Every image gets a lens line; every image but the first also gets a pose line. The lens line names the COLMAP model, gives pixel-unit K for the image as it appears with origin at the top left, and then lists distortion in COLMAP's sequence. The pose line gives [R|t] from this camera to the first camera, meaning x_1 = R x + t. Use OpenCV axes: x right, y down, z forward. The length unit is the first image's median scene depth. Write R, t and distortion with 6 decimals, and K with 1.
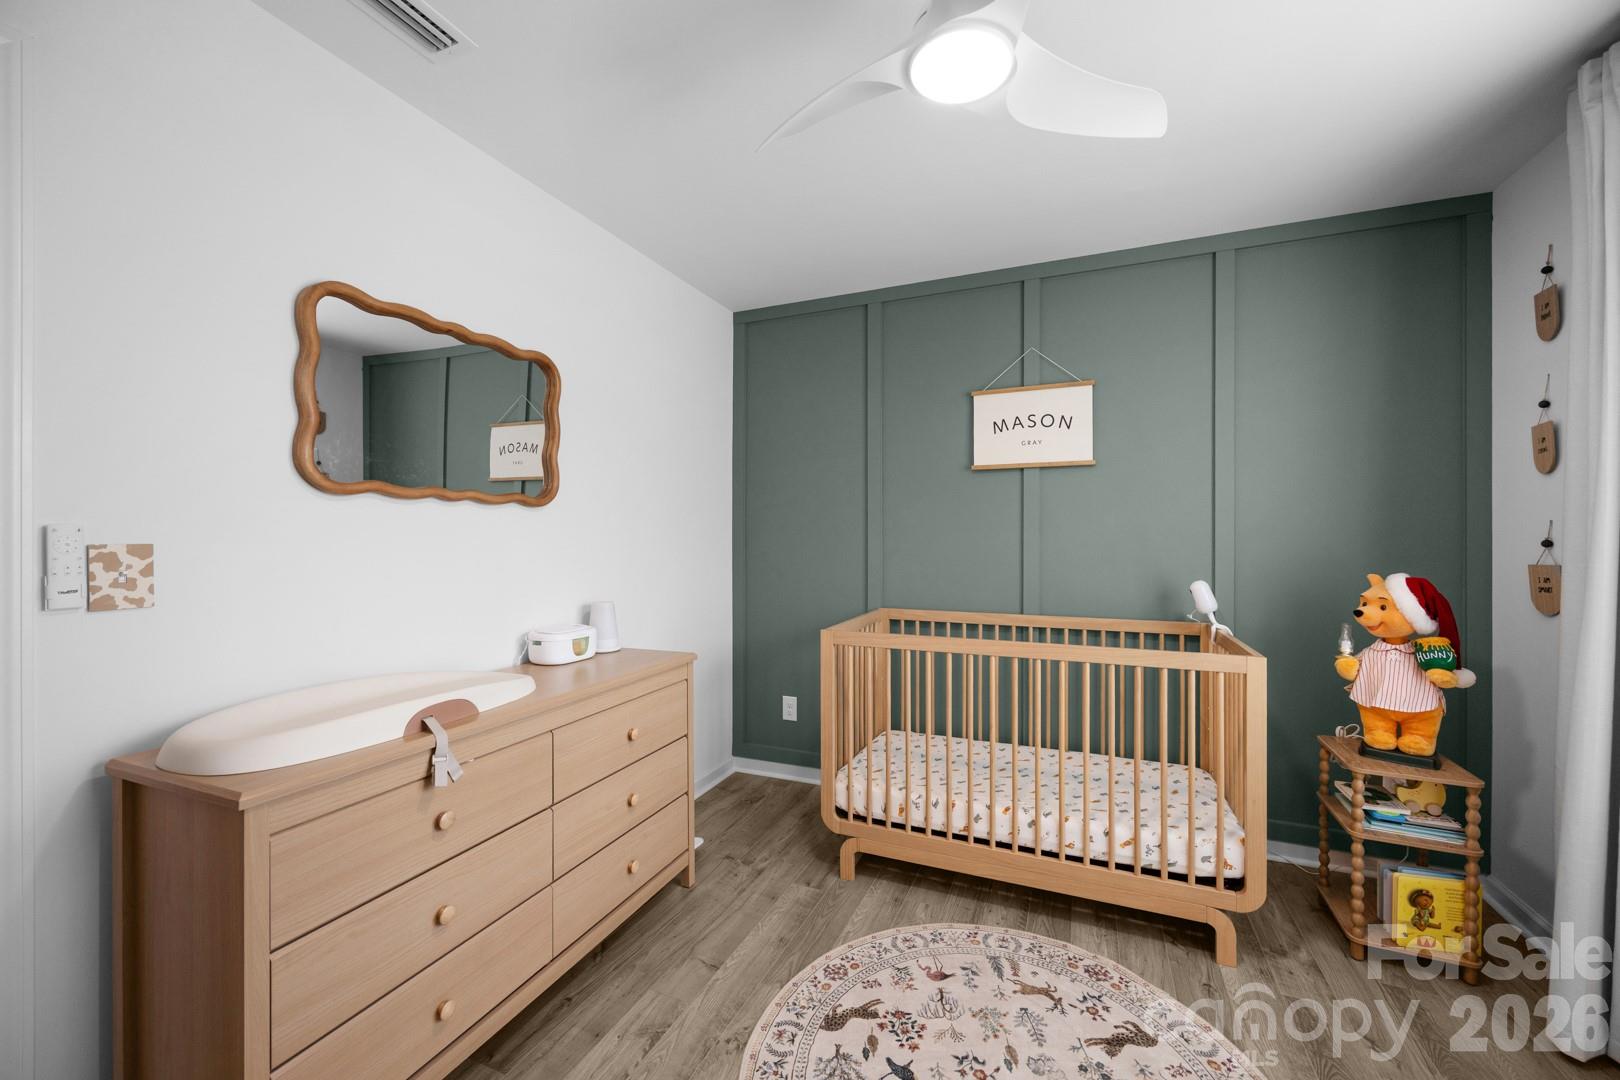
lens RADIAL K [[634.1, 0, 810.1], [0, 634.1, 534.4], [0, 0, 1]] dist [0.003636, -0.002312]
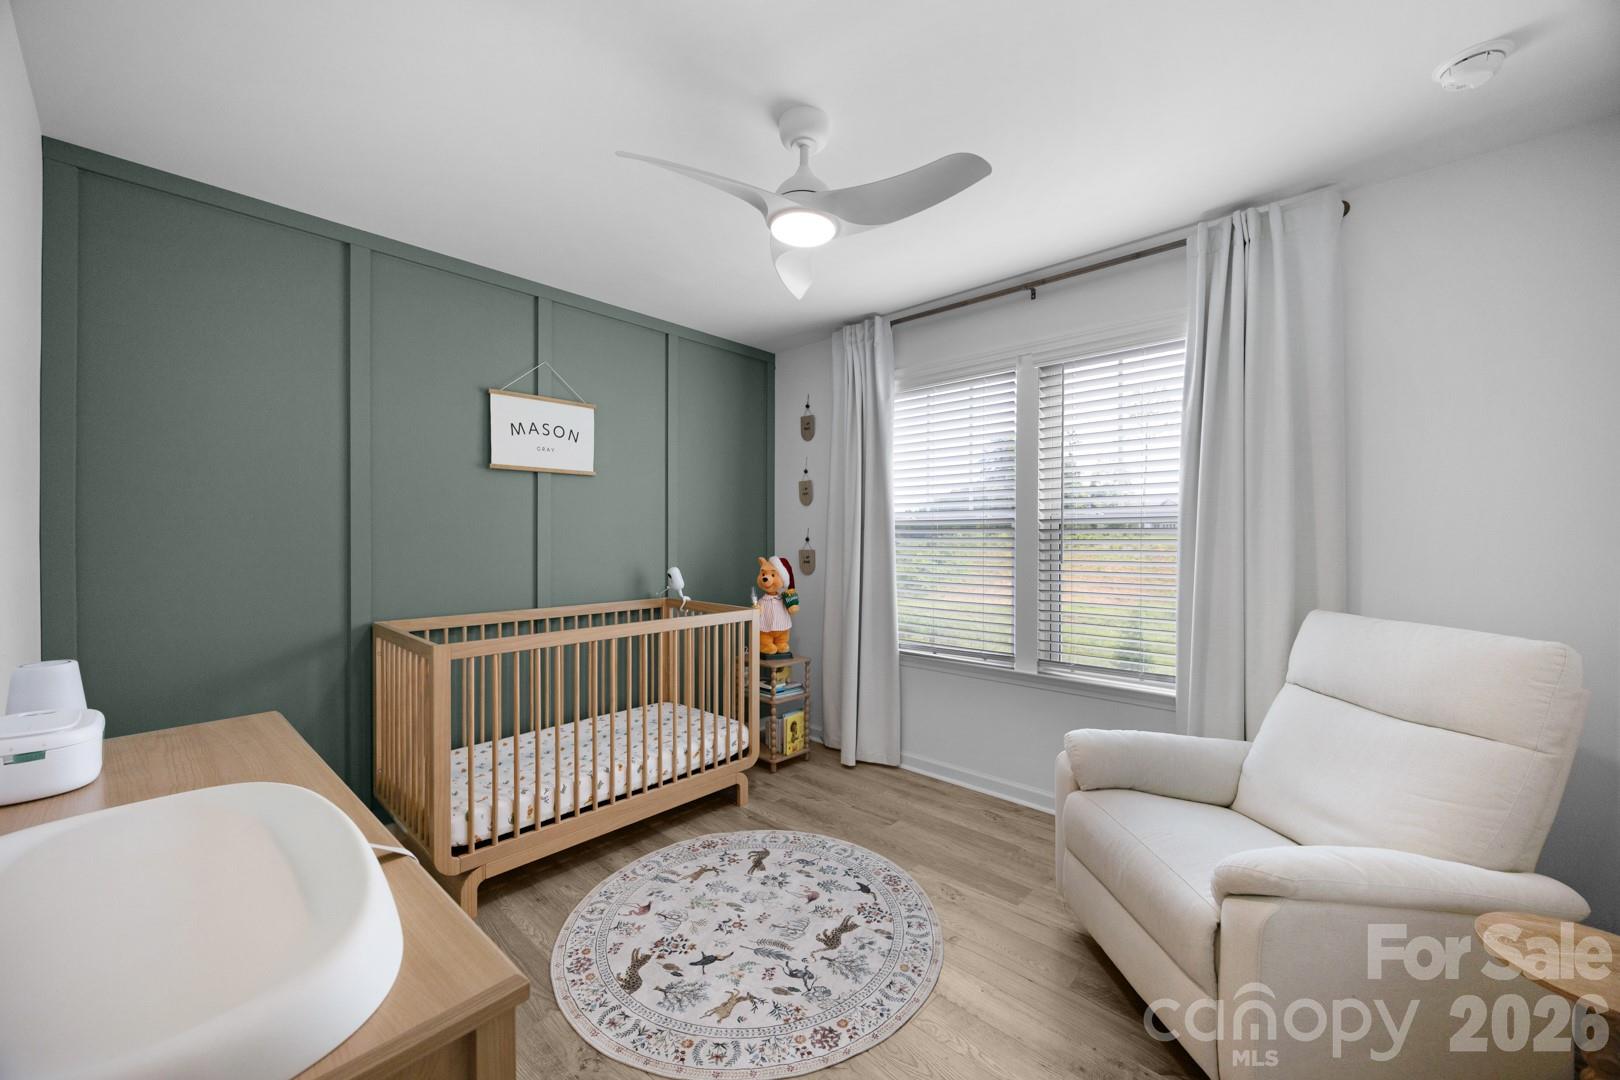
lens RADIAL K [[634.1, 0, 812.4], [0, 634.1, 535.5], [0, 0, 1]] dist [0.003636, -0.002312]
pose [[0.324028, 0.000542, 0.946047, -0.729037], [-0.005265, 0.999985, 0.001230, -0.001218], [-0.946033, -0.005379, 0.324026, 0.294462]]
